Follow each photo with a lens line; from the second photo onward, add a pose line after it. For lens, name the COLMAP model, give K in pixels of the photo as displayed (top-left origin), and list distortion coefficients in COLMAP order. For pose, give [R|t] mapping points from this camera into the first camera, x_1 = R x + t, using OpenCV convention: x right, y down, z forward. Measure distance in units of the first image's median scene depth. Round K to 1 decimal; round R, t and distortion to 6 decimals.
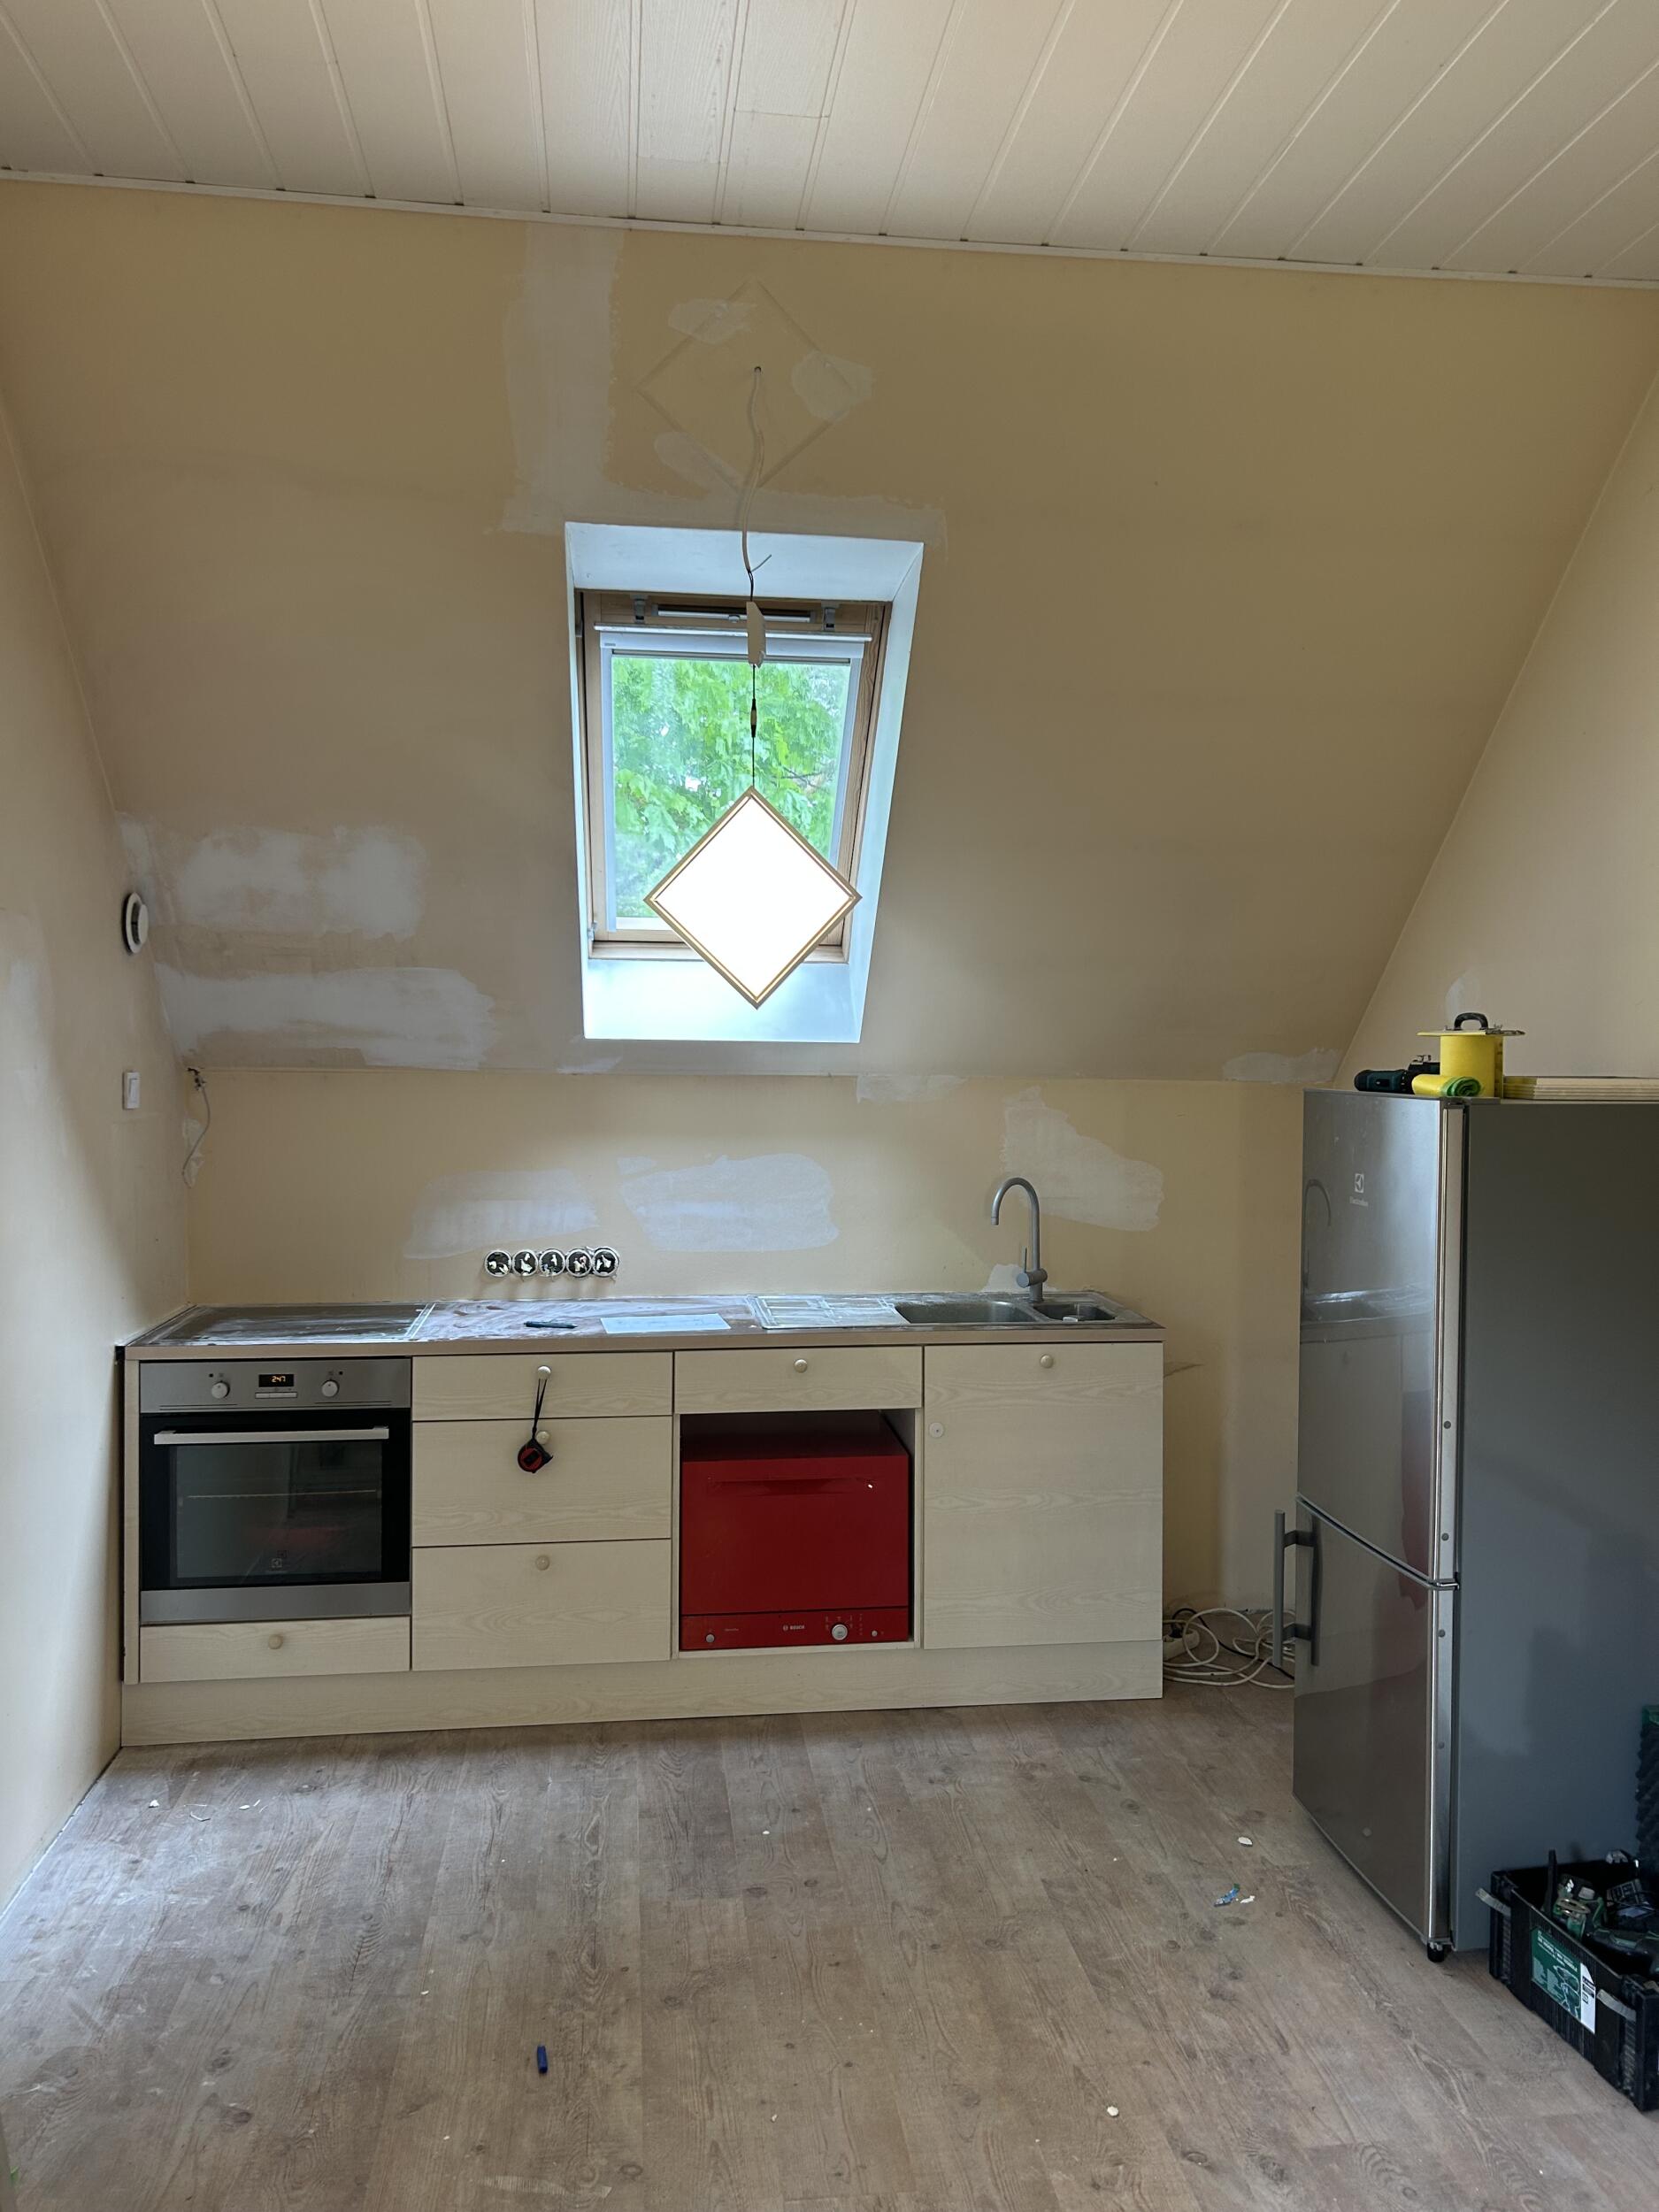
lens RADIAL K [[1724.8, 0, 829.5], [0, 1724.8, 1106.0], [0, 0, 1]] dist [-0.007756, -0.001954]
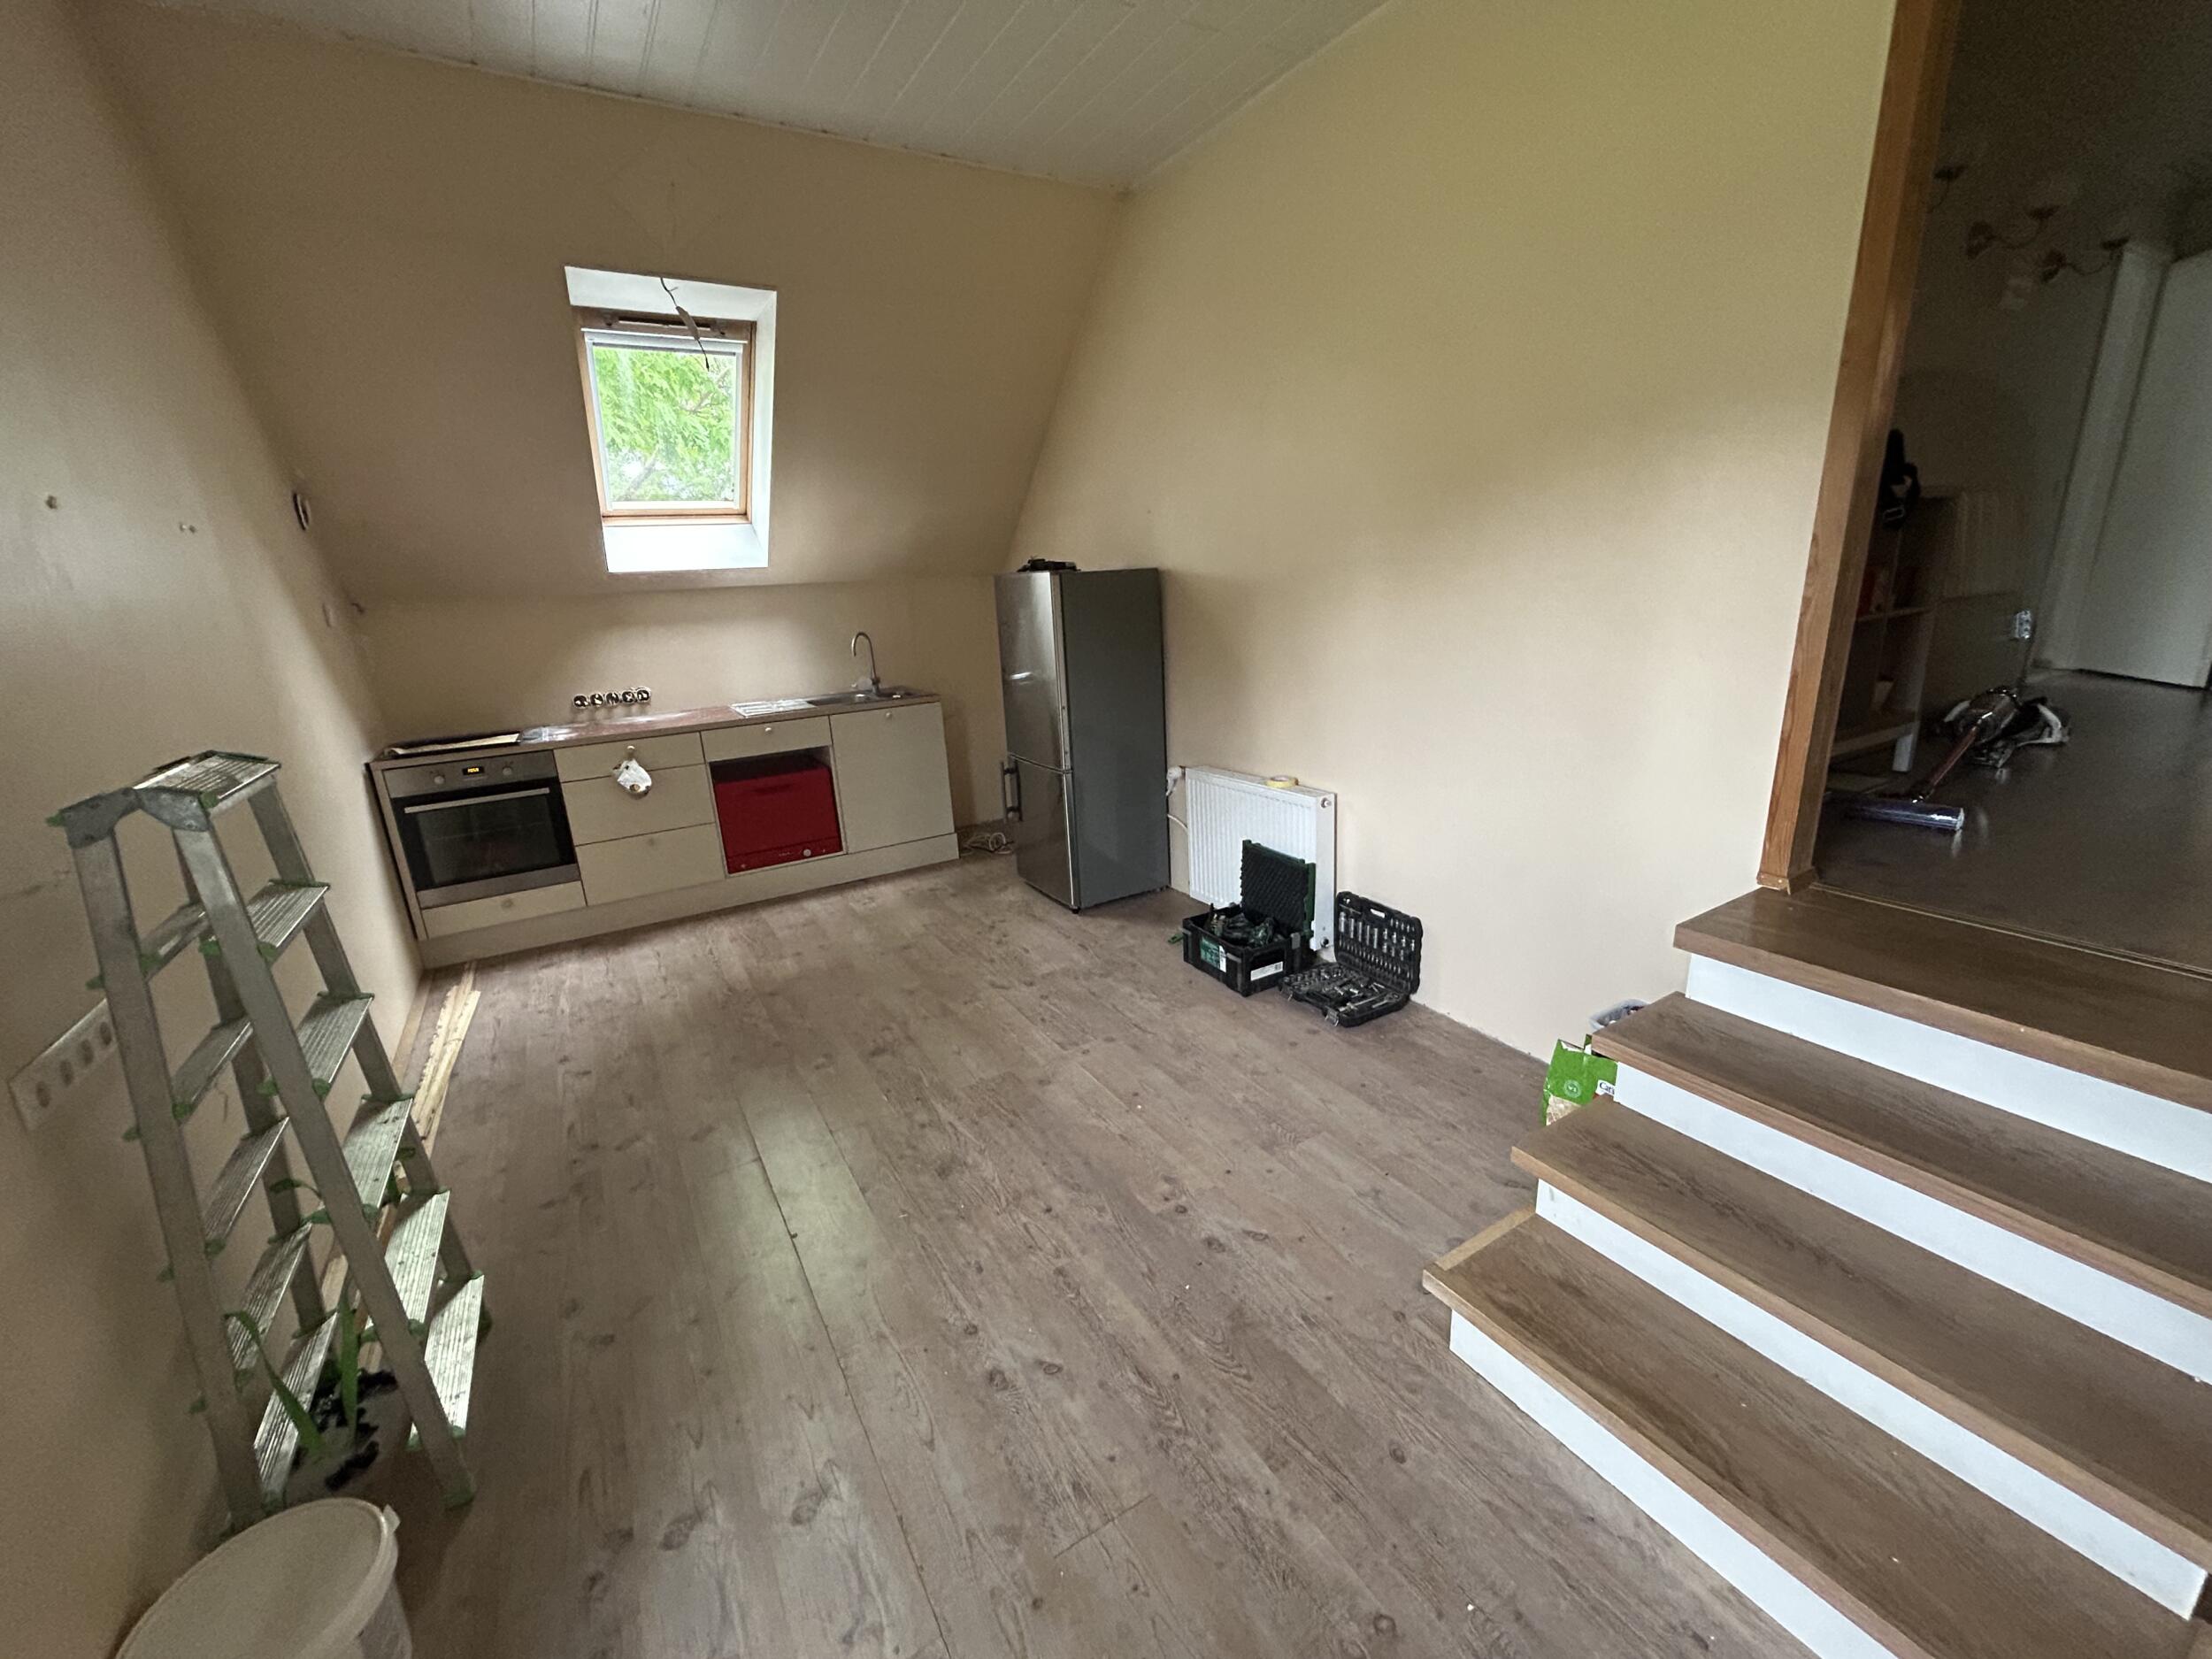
lens RADIAL K [[910.5, 0, 1106.0], [0, 910.5, 829.5], [0, 0, 1]] dist [0.011960, -0.000071]
pose [[0.919578, -0.158321, 0.359598, -0.060137], [0.067087, 0.965051, 0.253328, 0.016393], [-0.387138, -0.208830, 0.898061, -0.163067]]
